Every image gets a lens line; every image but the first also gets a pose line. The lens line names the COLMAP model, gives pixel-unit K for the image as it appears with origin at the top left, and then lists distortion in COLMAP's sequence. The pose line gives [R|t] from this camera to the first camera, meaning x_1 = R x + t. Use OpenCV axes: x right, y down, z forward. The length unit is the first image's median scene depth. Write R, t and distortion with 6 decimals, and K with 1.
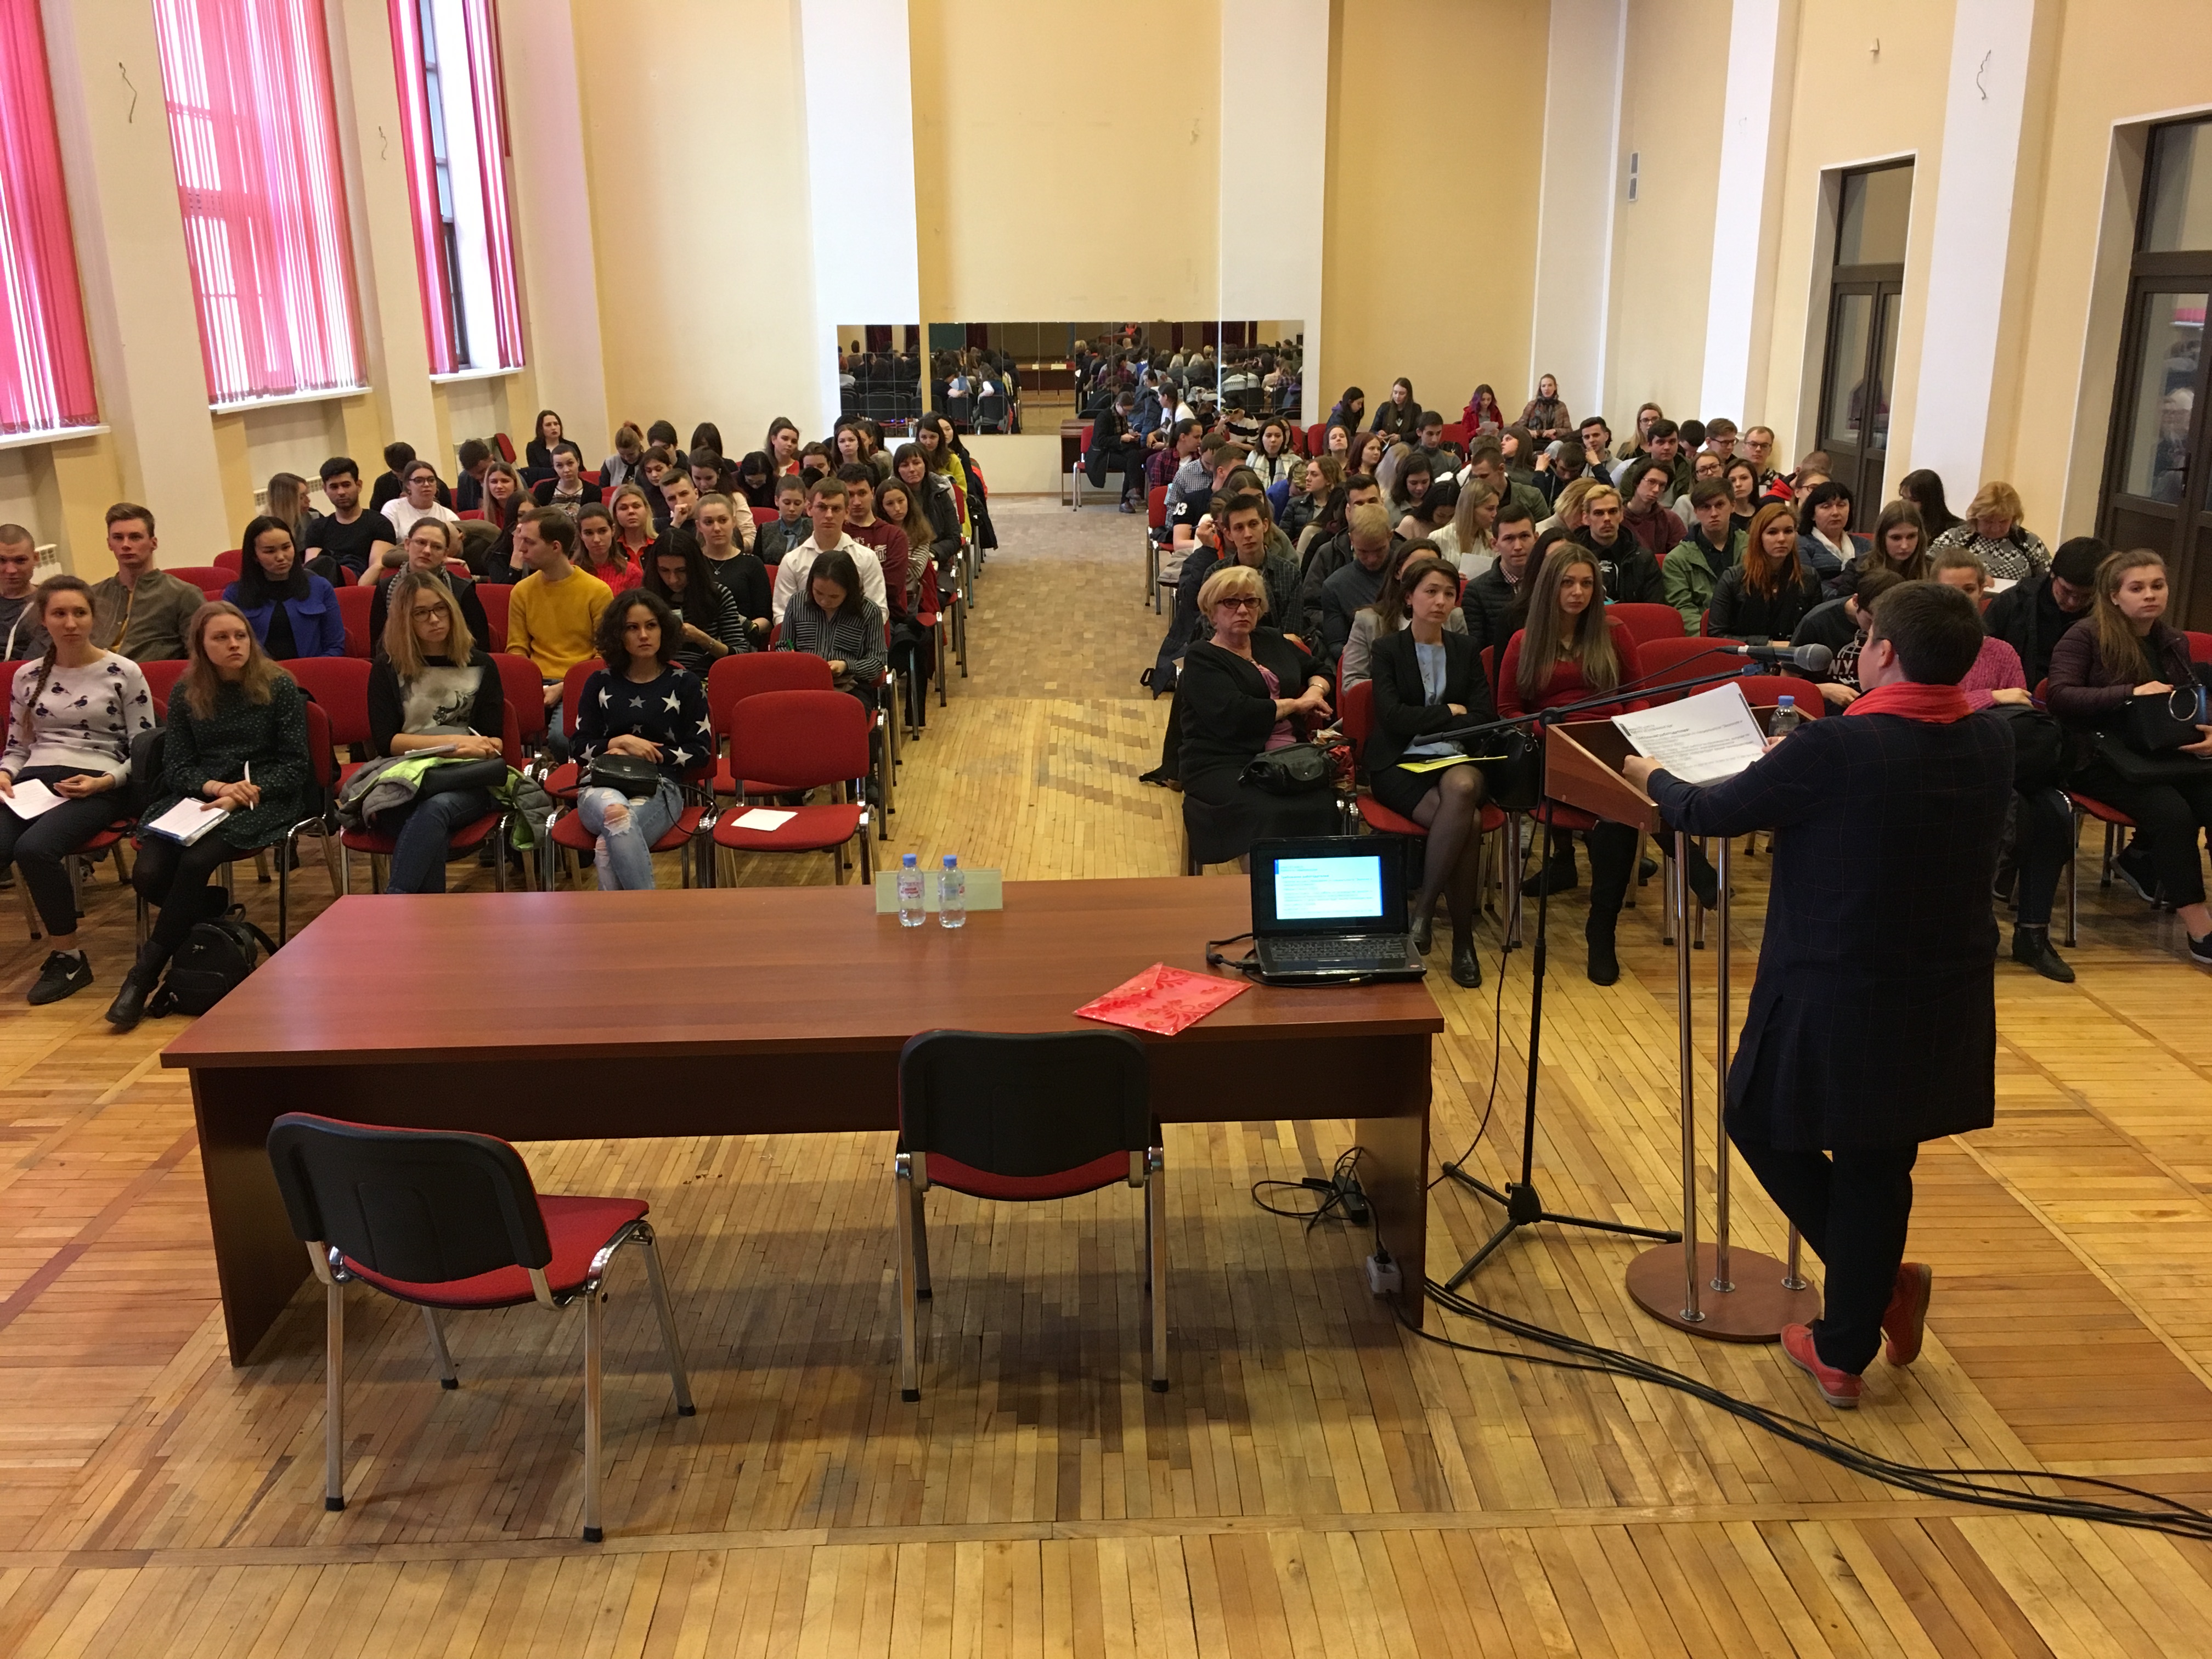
lens RADIAL K [[1975.2, 0, 1106.0], [0, 1975.2, 829.5], [0, 0, 1]] dist [0.154172, -0.196465]
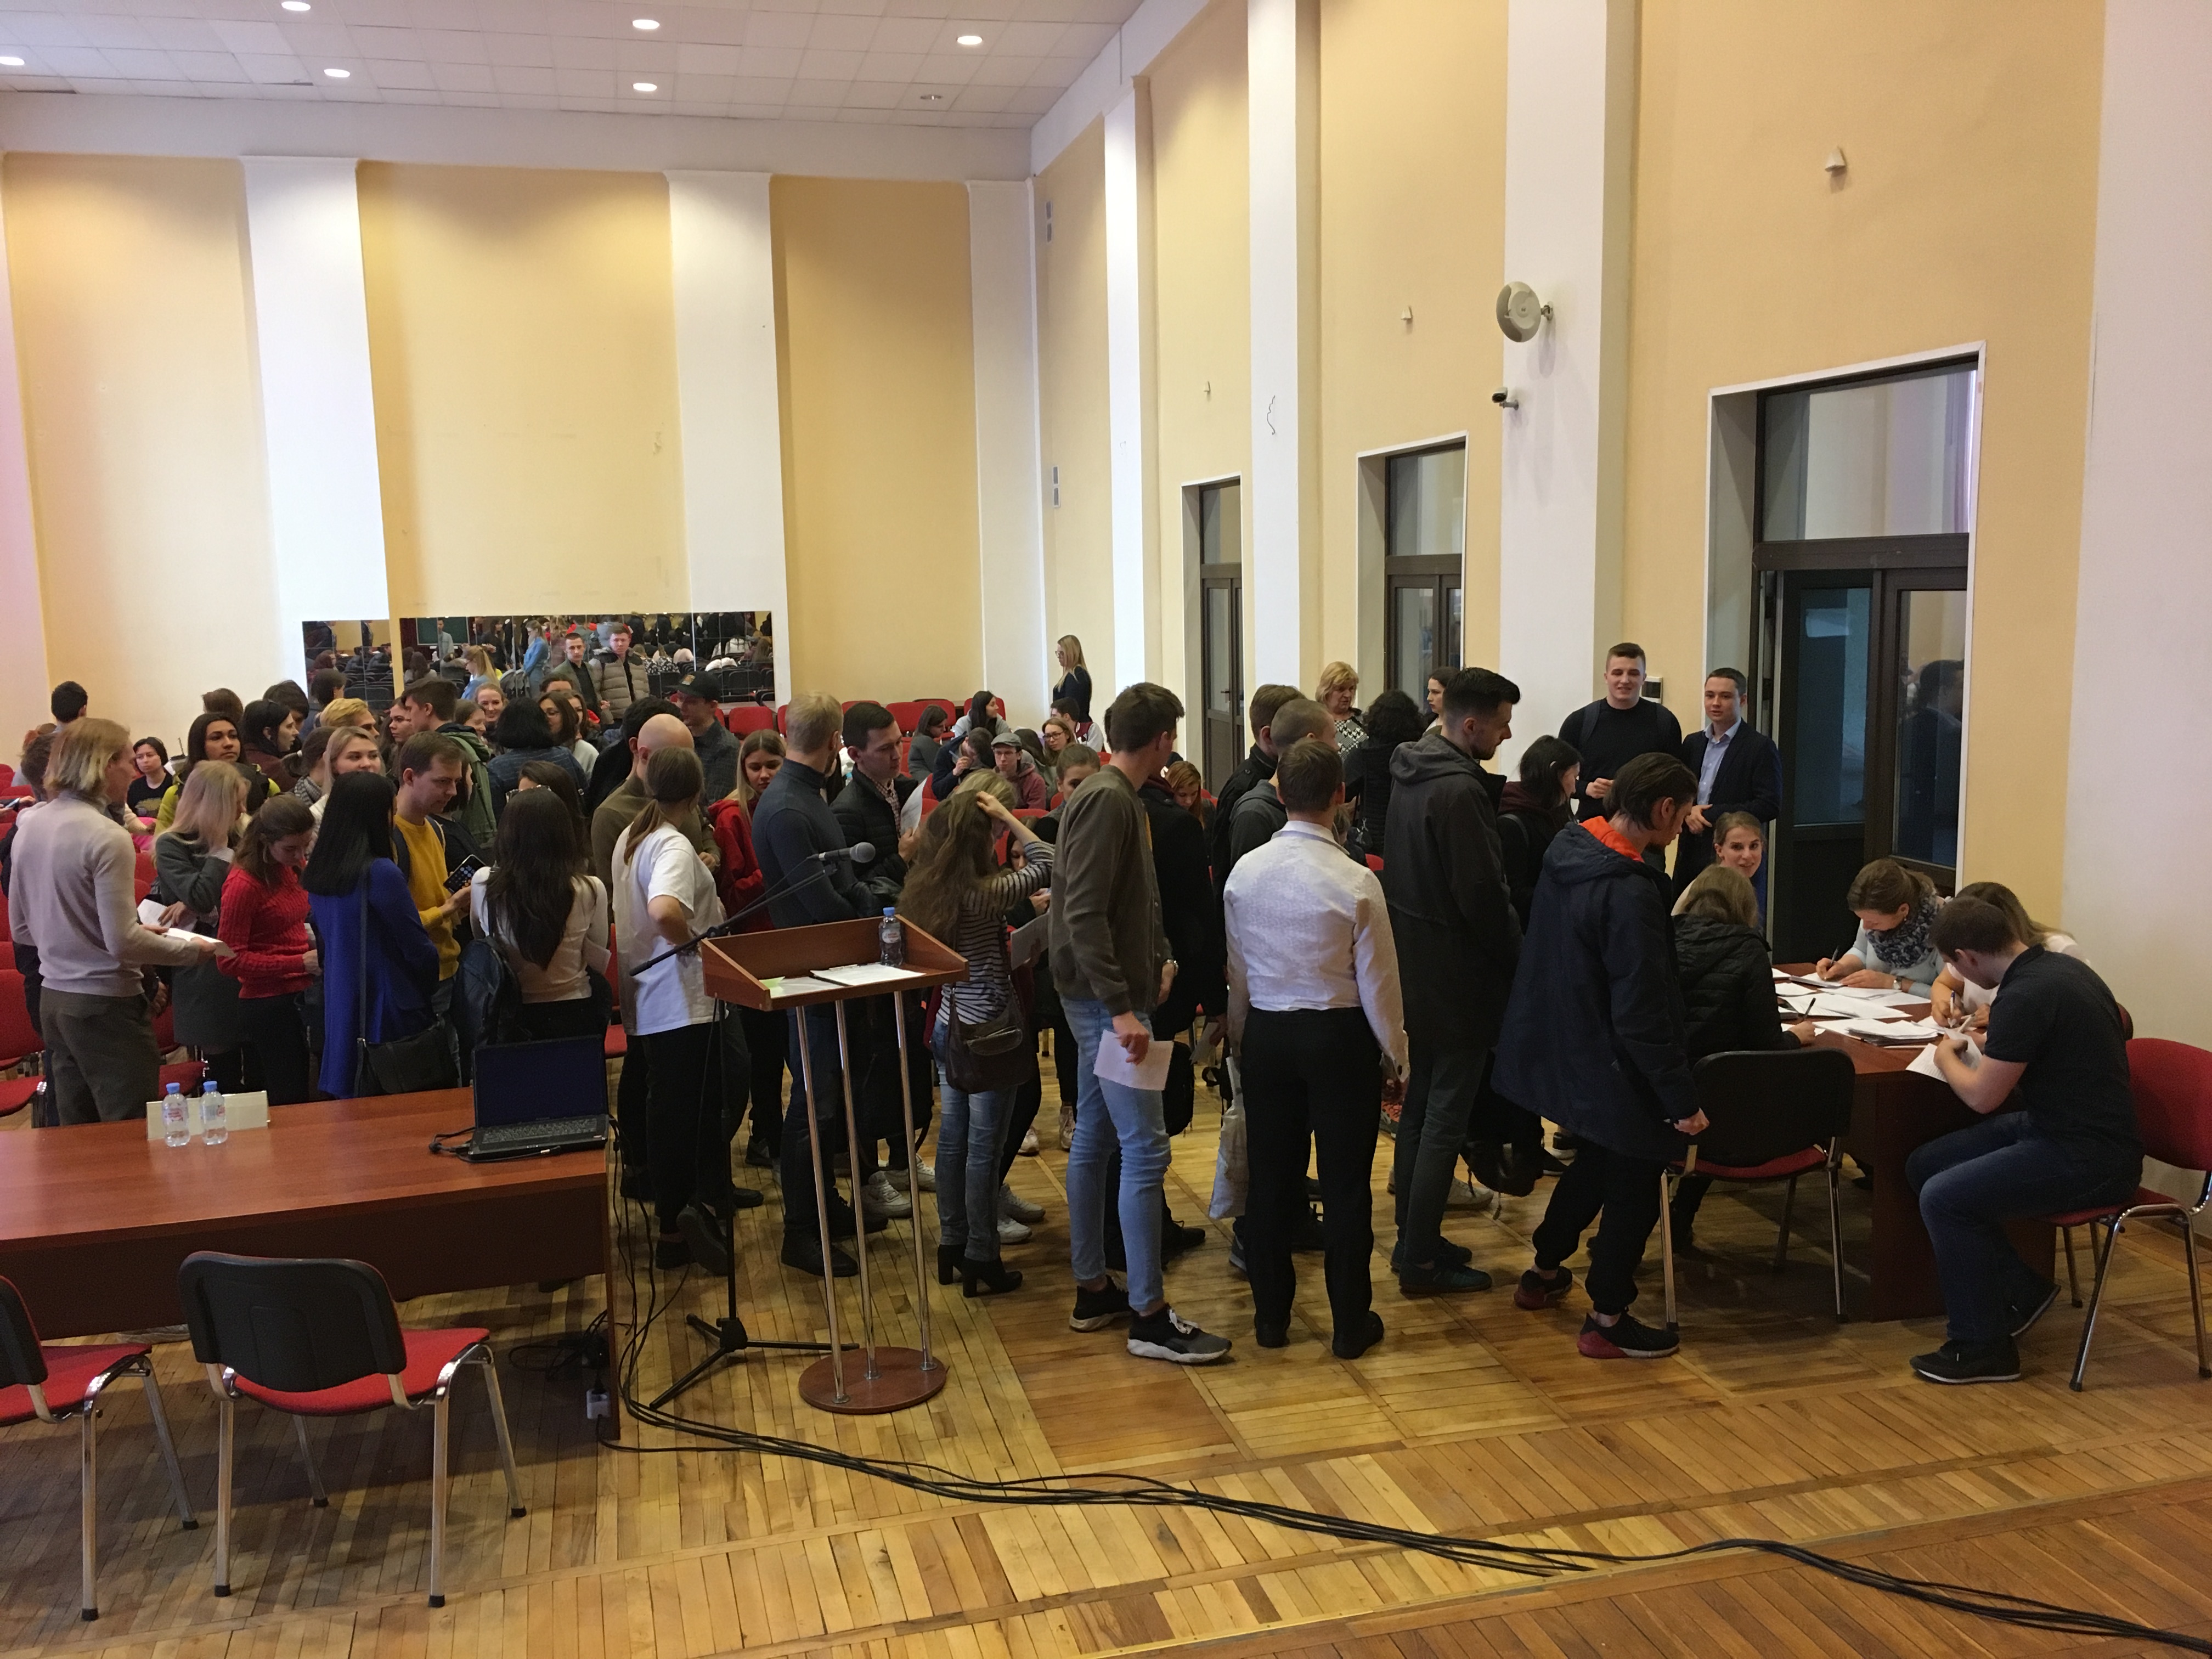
lens RADIAL K [[1975.2, 0, 1106.0], [0, 1975.2, 829.5], [0, 0, 1]] dist [0.154172, -0.196465]
pose [[0.976748, -0.043437, 0.209946, 0.191594], [0.071375, 0.989281, -0.127388, 0.055170], [-0.202162, 0.139411, 0.969379, -0.278440]]
